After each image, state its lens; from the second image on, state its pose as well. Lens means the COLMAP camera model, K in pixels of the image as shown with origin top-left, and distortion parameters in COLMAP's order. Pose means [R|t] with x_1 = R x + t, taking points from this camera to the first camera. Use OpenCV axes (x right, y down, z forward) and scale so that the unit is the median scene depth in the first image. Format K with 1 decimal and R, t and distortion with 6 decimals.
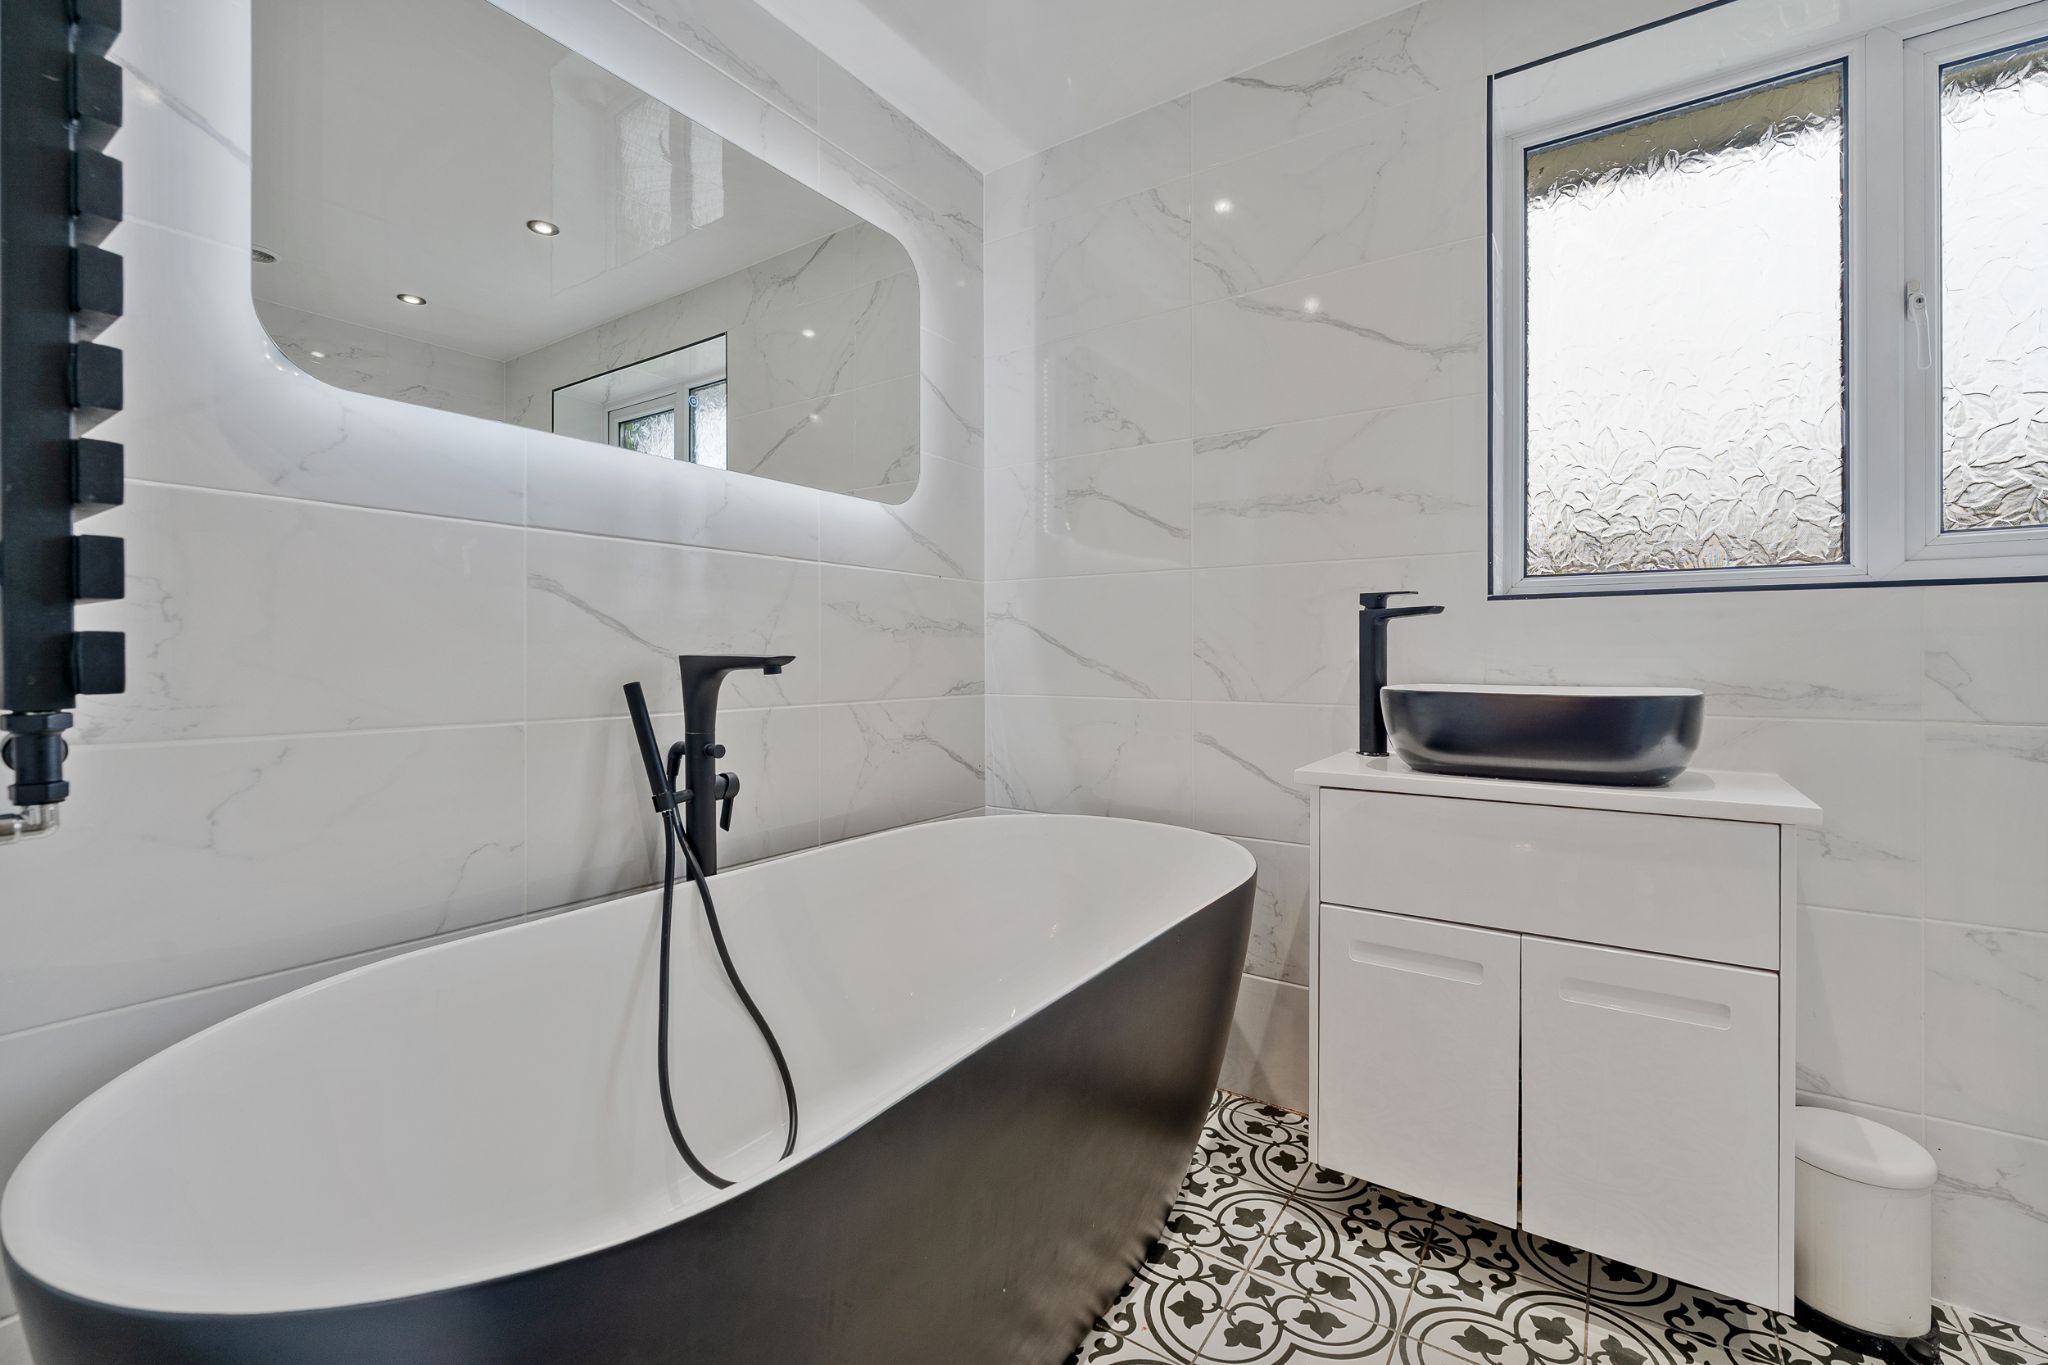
lens RADIAL K [[852.0, 0, 1021.7], [0, 852.0, 678.2], [0, 0, 1]] dist [-0.000344, -0.000258]
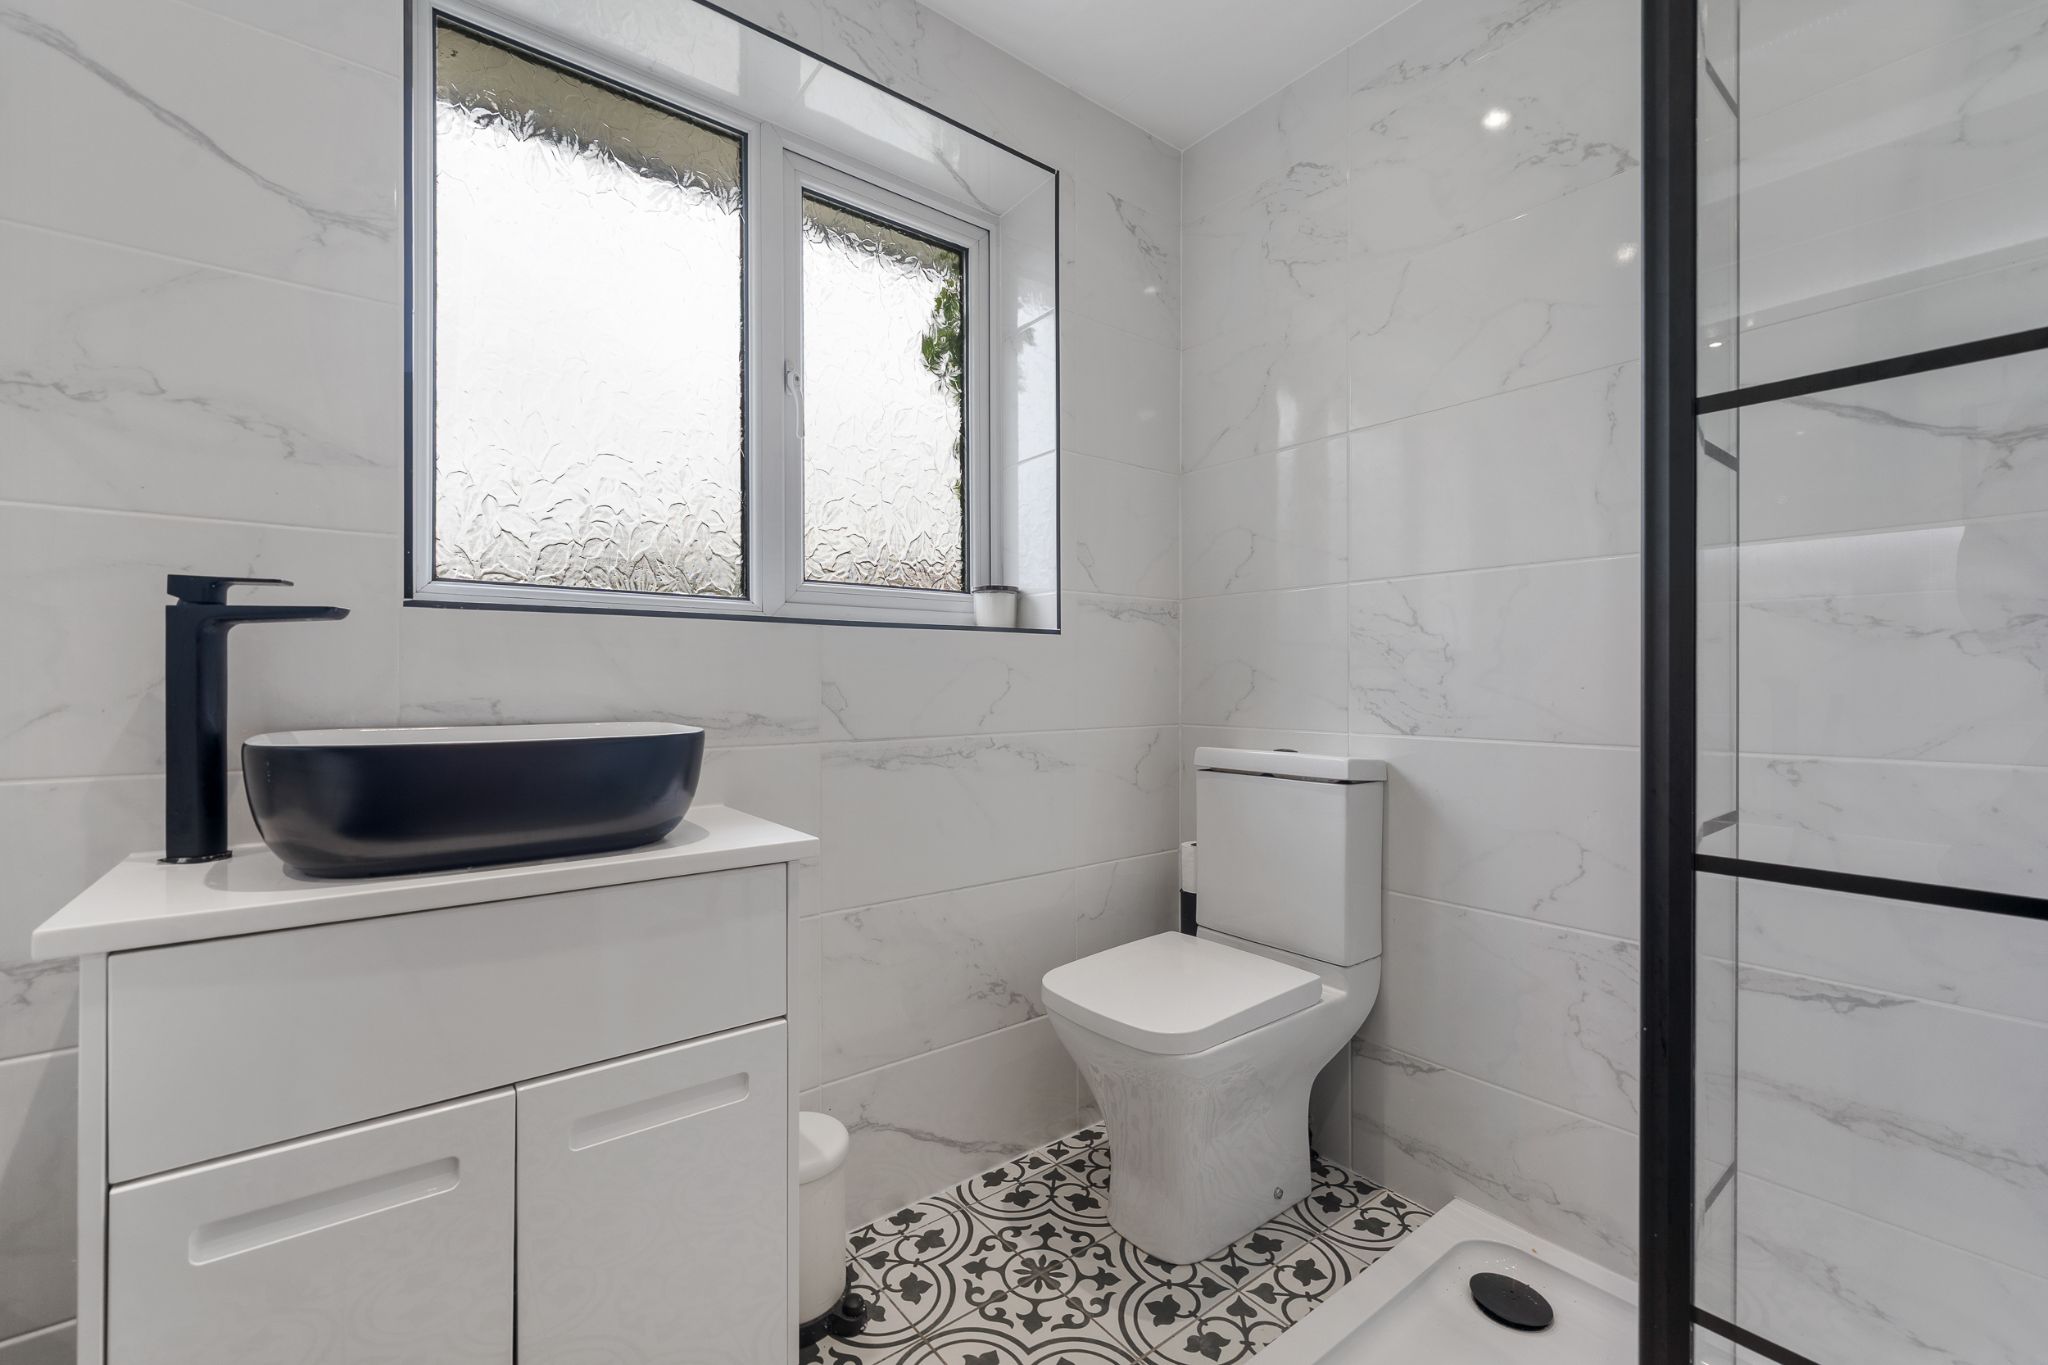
lens RADIAL K [[852.0, 0, 1021.7], [0, 852.0, 678.2], [0, 0, 1]] dist [-0.000344, -0.000258]
pose [[0.298595, 0.003816, 0.954372, 0.034556], [0.021013, 0.999723, -0.010572, -0.014741], [-0.954149, 0.023211, 0.298432, 0.319276]]
